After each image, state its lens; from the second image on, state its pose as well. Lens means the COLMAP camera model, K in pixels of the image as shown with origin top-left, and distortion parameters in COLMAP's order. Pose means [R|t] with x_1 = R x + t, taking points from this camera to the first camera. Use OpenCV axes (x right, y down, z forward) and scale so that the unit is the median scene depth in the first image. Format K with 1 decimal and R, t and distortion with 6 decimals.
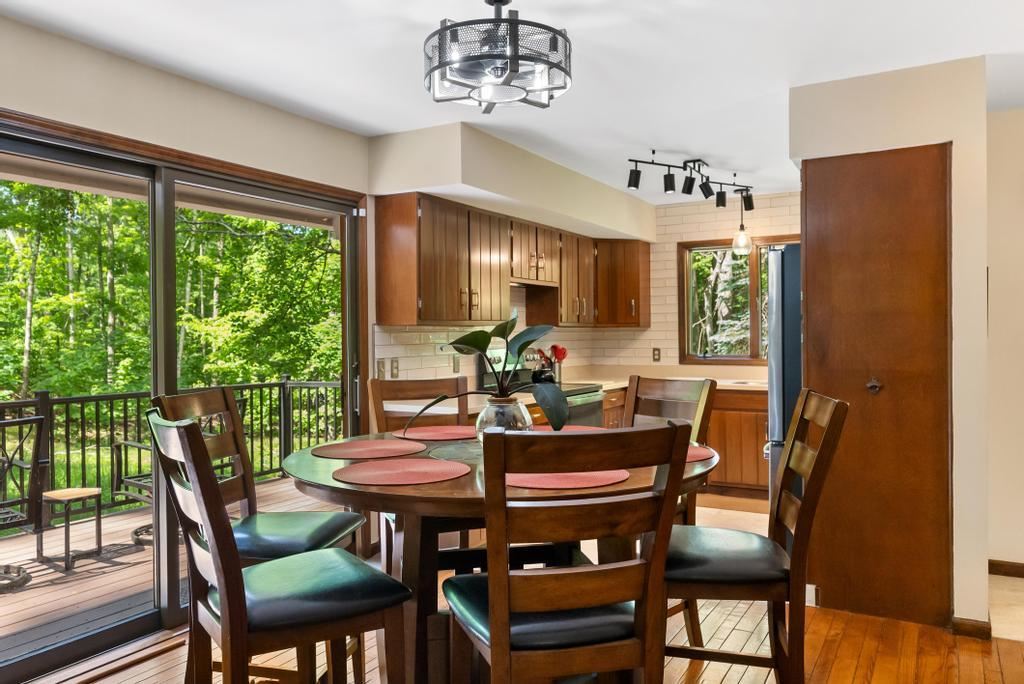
lens RADIAL K [[754.5, 0, 510.8], [0, 754.5, 335.8], [0, 0, 1]] dist [-0.009528, 0.000830]
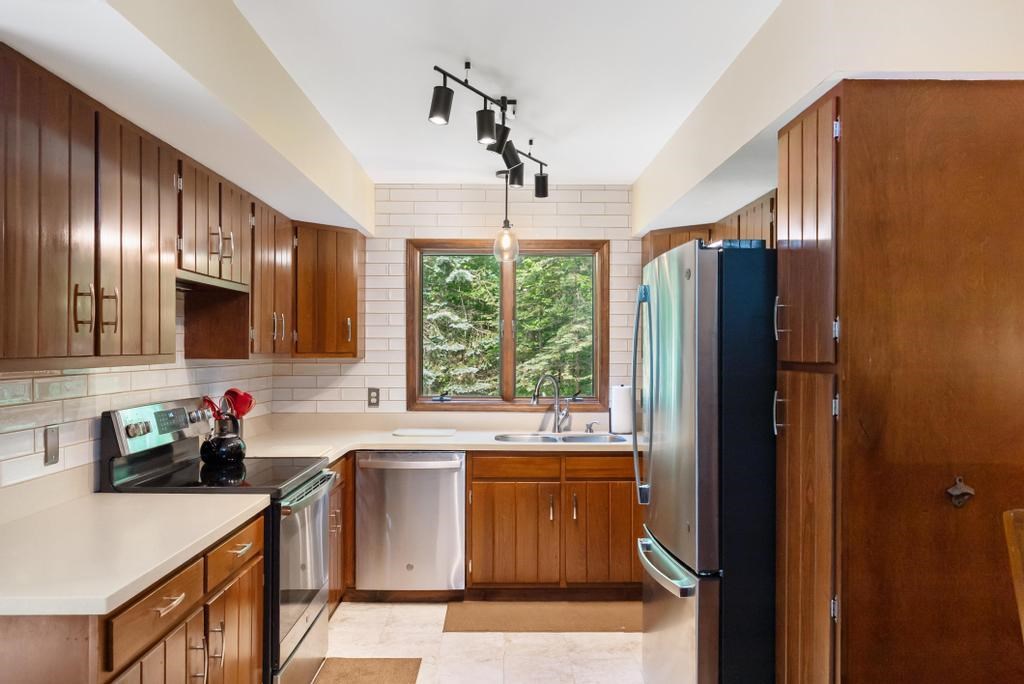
lens RADIAL K [[735.3, 0, 512.5], [0, 735.3, 351.8], [0, 0, 1]] dist [-0.010923, 0.002282]
pose [[0.858850, 0.009383, 0.512141, -0.047410], [-0.010312, 0.999946, -0.001026, -0.018333], [-0.512123, -0.004400, 0.858901, 0.363205]]
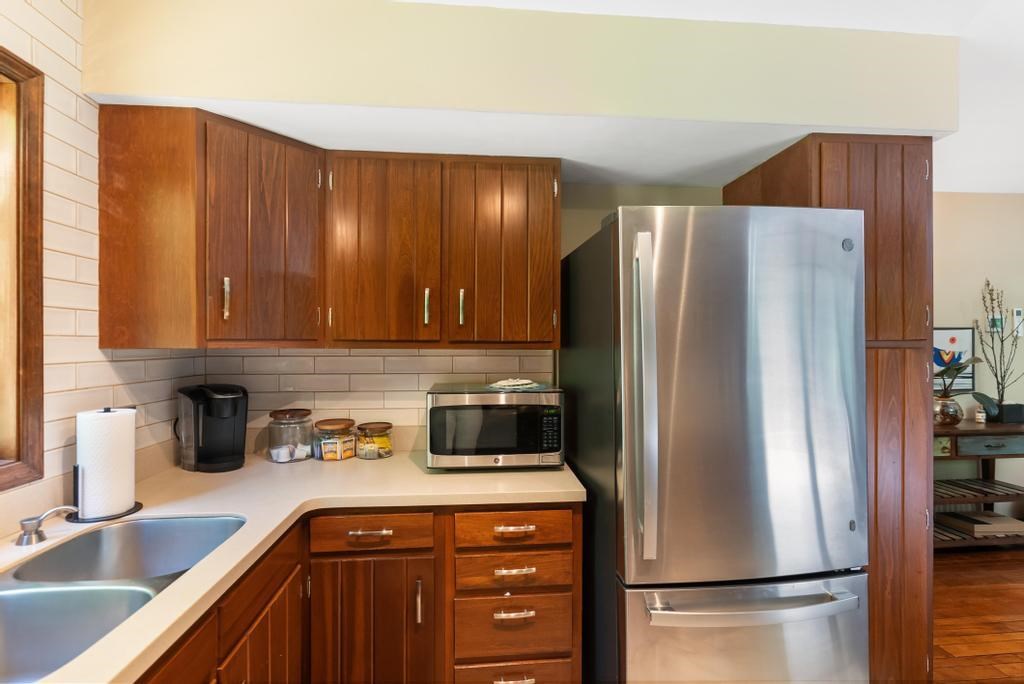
lens RADIAL K [[490.9, 0, 512.3], [0, 490.9, 342.4], [0, 0, 1]] dist [0.000923, 0.001265]
pose [[-0.574361, 0.010959, 0.818529, 0.121401], [0.008745, 0.999935, -0.007252, -0.014414], [-0.818556, 0.002993, -0.574419, 0.884929]]
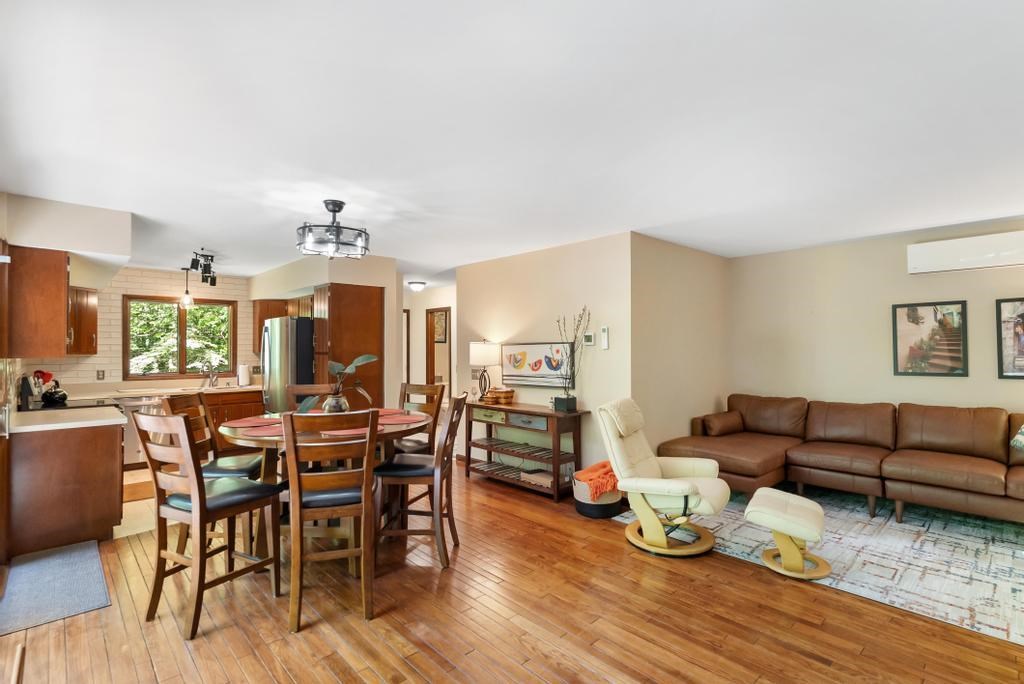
lens RADIAL K [[490.9, 0, 514.1], [0, 490.9, 340.6], [0, 0, 1]] dist [0.000923, 0.001265]
pose [[0.291057, 0.021197, 0.956471, -0.451874], [0.001303, 0.999745, -0.022552, -0.016089], [-0.956705, 0.007811, 0.290955, 0.036768]]
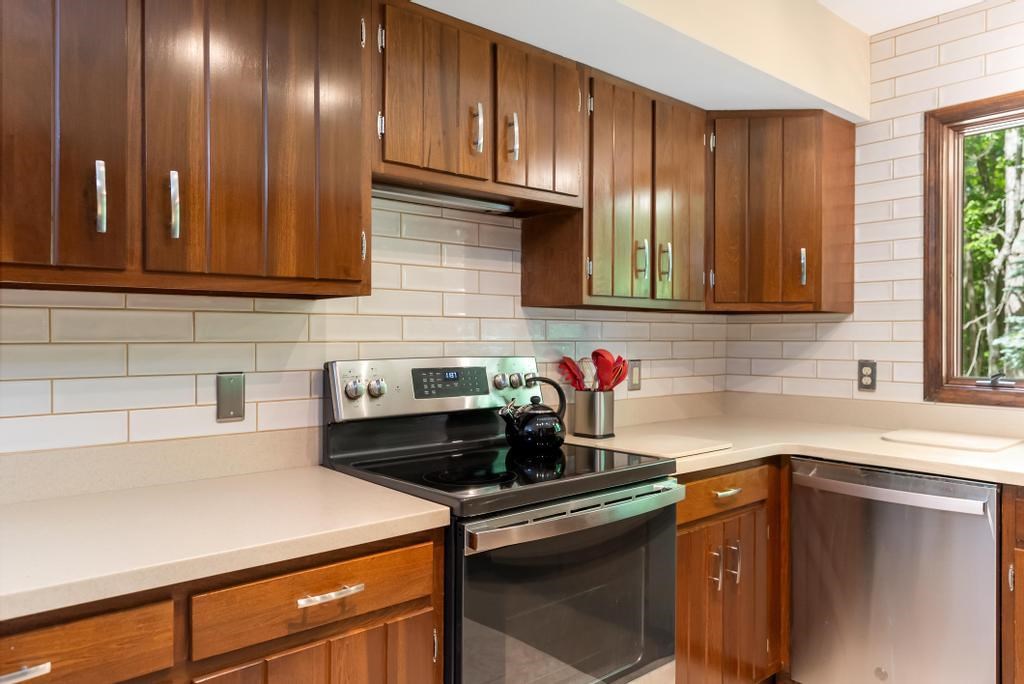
lens RADIAL K [[714.4, 0, 509.9], [0, 714.4, 340.3], [0, 0, 1]] dist [0.000540, 0.002720]
pose [[0.945547, 0.012977, -0.325228, 0.136654], [-0.010770, 0.999905, 0.008586, 0.003248], [0.325308, -0.004616, 0.945597, 0.558253]]
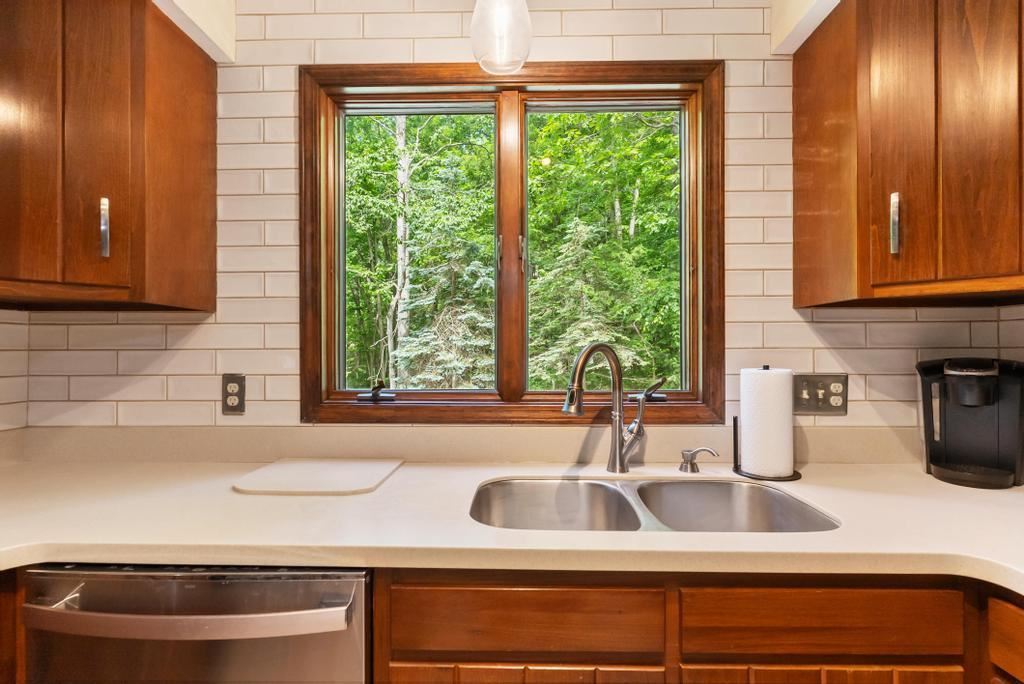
lens RADIAL K [[490.9, 0, 515.8], [0, 490.9, 350.5], [0, 0, 1]] dist [0.000923, 0.001265]
pose [[0.873940, 0.007462, 0.485976, 0.204577], [-0.005421, 0.999970, -0.005605, 0.006376], [-0.486003, 0.002263, 0.873954, 0.776446]]
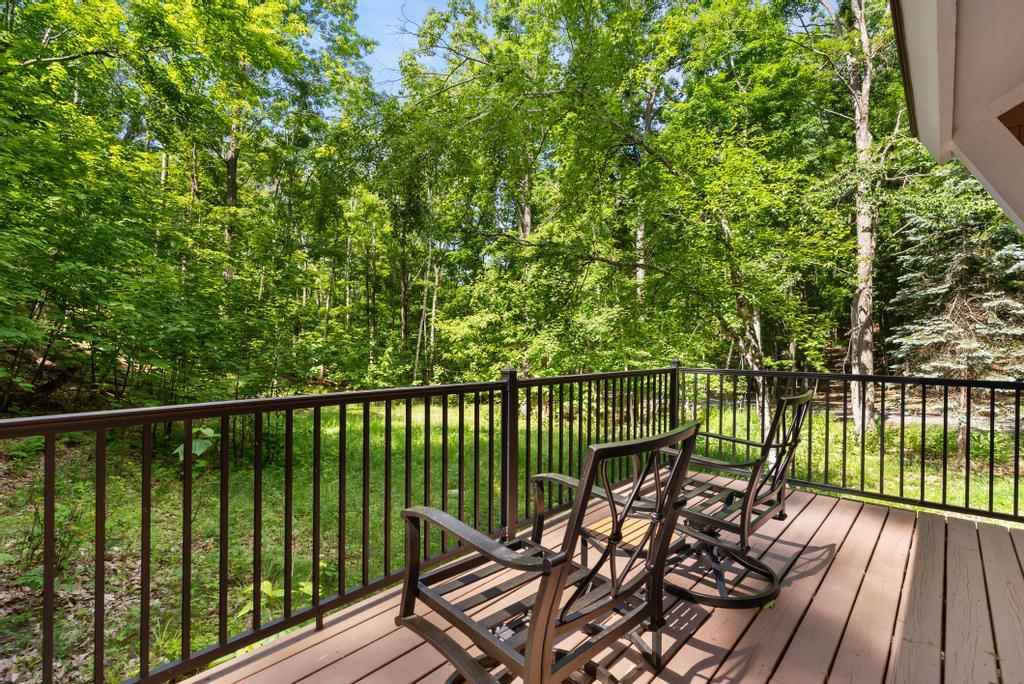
lens RADIAL K [[490.9, 0, 509.3], [0, 490.9, 341.6], [0, 0, 1]] dist [0.000923, 0.001265]
pose [[0.978103, 0.021040, -0.207056, -0.413498], [-0.020324, 0.999778, 0.005588, 0.031811], [0.207128, -0.001257, 0.978313, 0.382755]]
